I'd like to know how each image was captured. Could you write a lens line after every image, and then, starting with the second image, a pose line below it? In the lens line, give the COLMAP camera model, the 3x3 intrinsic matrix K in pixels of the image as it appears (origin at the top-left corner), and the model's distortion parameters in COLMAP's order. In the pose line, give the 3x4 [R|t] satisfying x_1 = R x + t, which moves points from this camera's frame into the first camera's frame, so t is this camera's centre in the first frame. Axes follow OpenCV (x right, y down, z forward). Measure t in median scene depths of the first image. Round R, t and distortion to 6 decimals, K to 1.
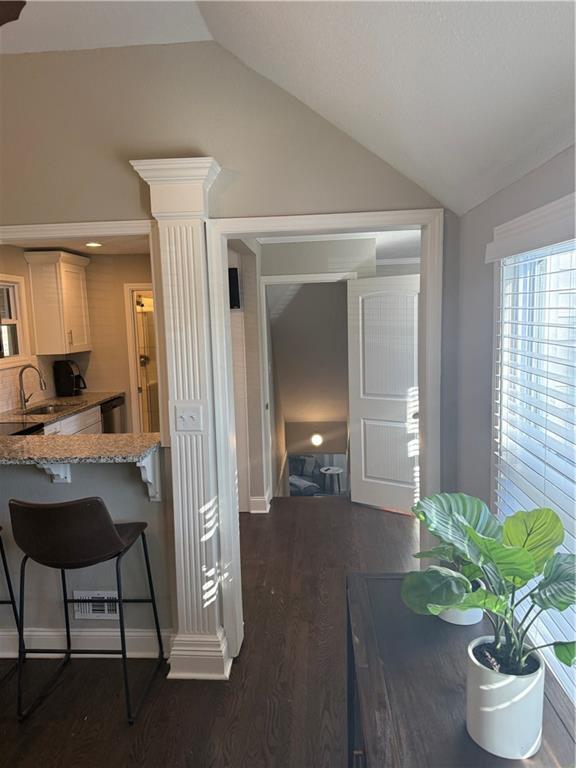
lens RADIAL K [[541.4, 0, 295.2], [0, 541.4, 379.5], [0, 0, 1]] dist [0.032475, -0.036962]
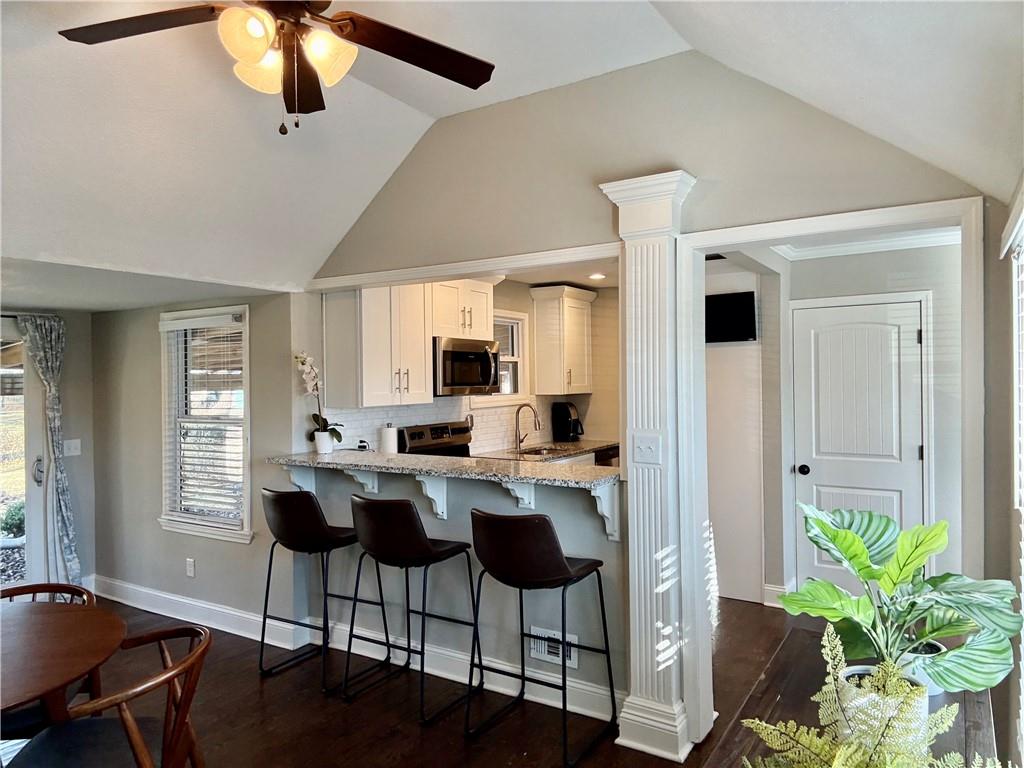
lens RADIAL K [[700.3, 0, 518.8], [0, 700.3, 378.3], [0, 0, 1]] dist [0.060957, -0.081829]
pose [[0.872305, 0.016549, -0.488682, 0.179988], [-0.067656, 0.993899, -0.087110, 0.066692], [0.484258, 0.109049, 0.868103, -0.140547]]
